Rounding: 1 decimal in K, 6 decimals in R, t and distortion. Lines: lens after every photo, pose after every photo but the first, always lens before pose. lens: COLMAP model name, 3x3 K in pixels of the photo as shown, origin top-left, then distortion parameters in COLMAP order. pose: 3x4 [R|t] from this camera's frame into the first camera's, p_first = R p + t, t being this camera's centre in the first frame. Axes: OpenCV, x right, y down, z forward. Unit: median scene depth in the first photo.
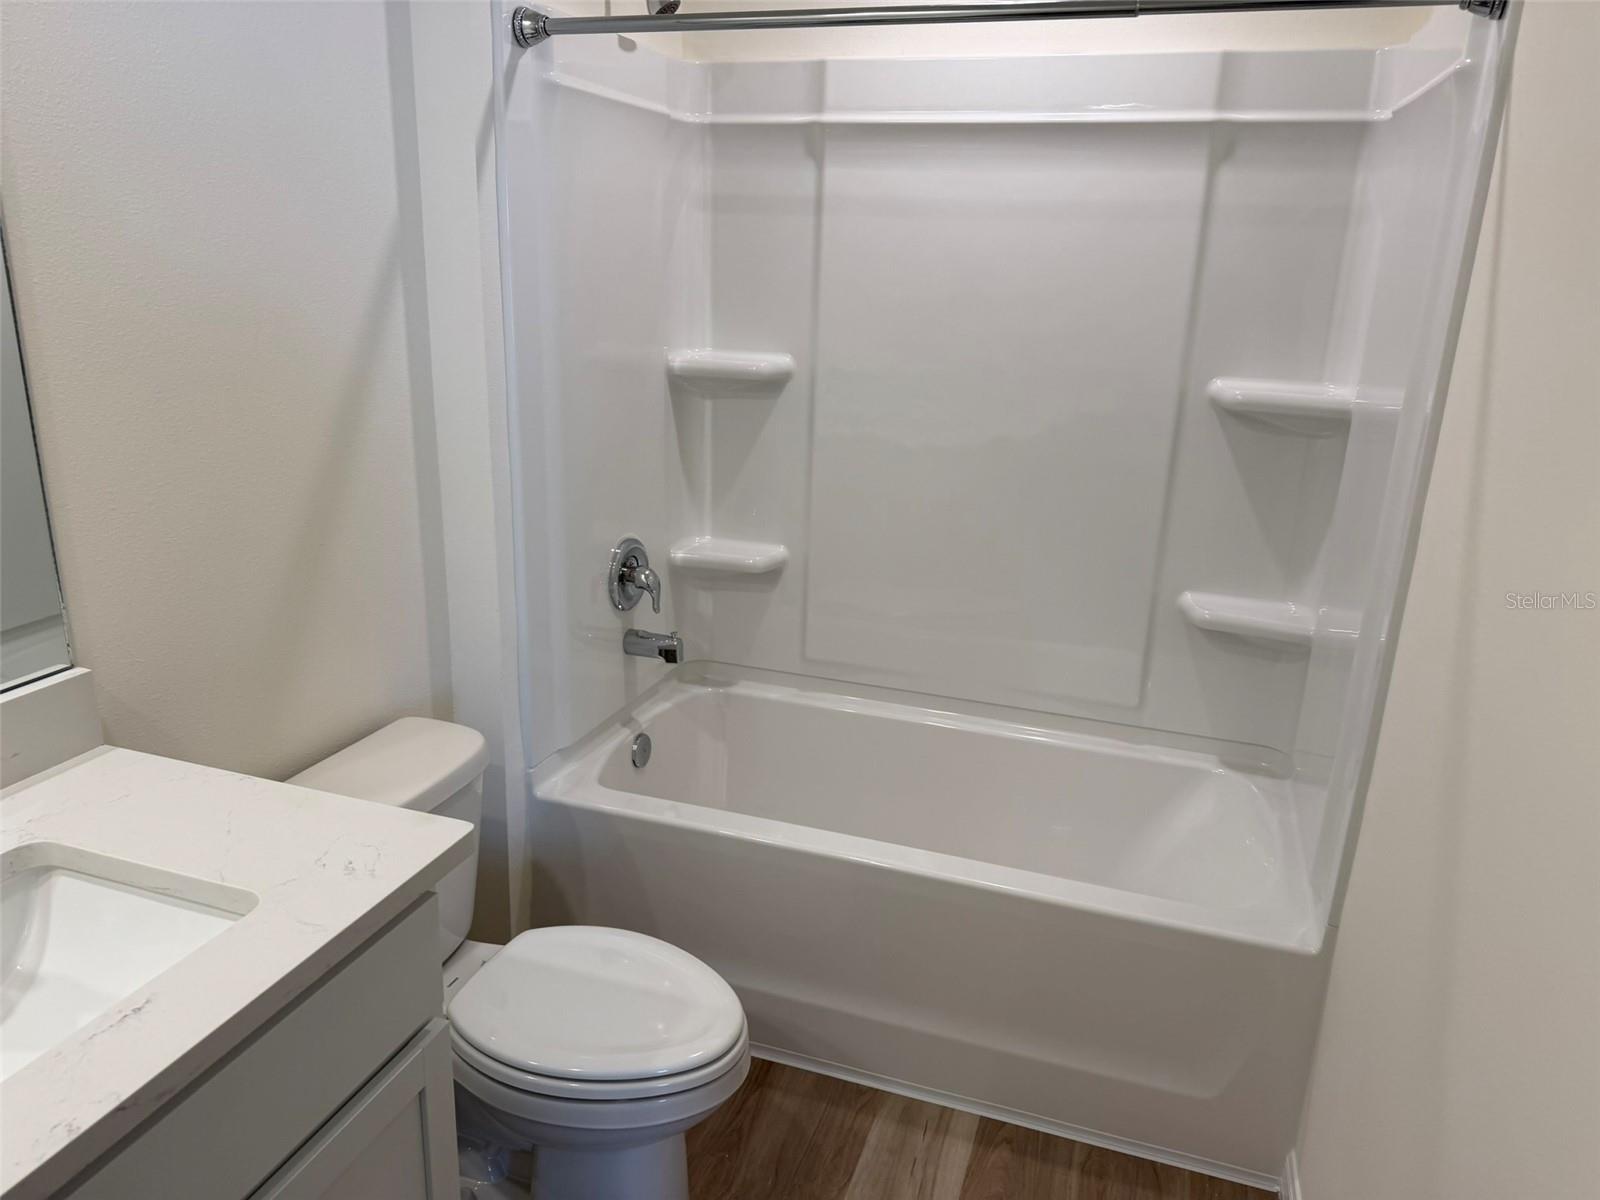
lens RADIAL K [[1128.4, 0, 804.6], [0, 1128.4, 638.4], [0, 0, 1]] dist [0.085501, -0.123325]
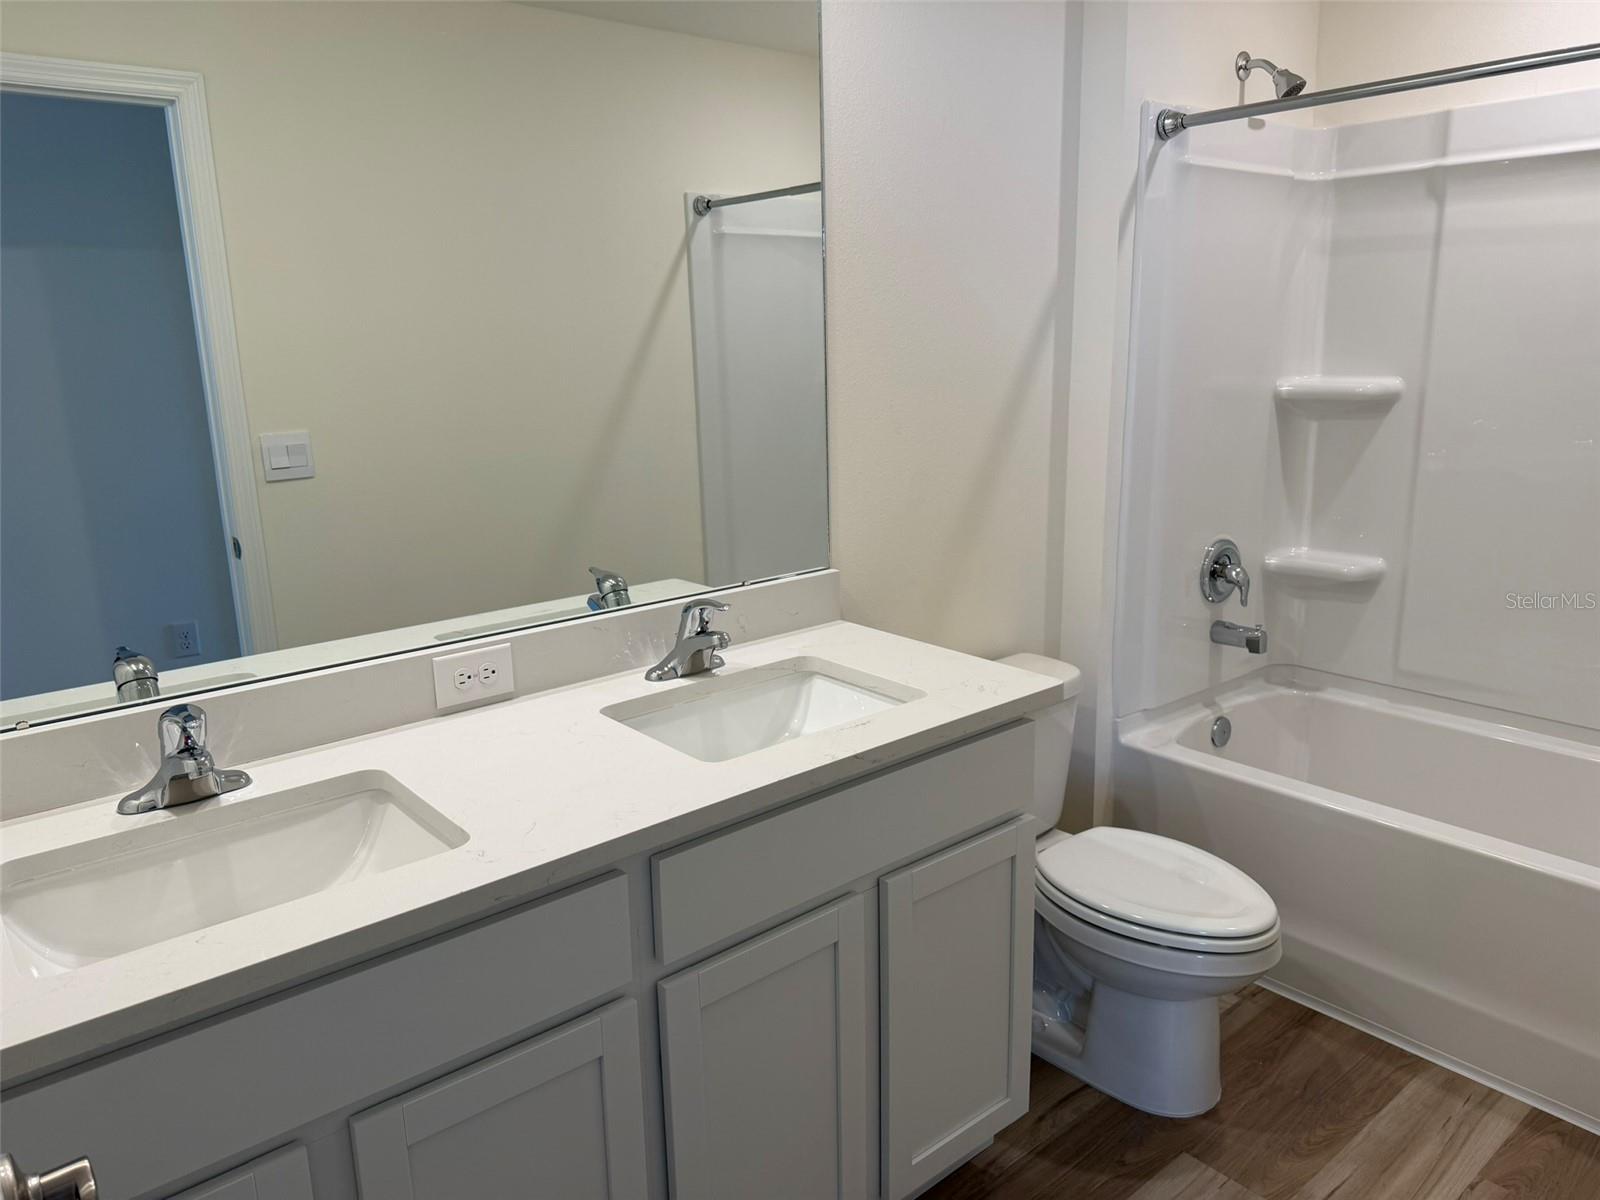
lens RADIAL K [[1144.0, 0, 800.0], [0, 1144.0, 600.0], [0, 0, 1]] dist [-0.002283, -0.026965]
pose [[0.858317, 0.059092, -0.509706, 0.067264], [-0.104481, 0.992663, -0.060857, 0.085719], [0.502370, 0.105489, 0.858194, -0.186290]]
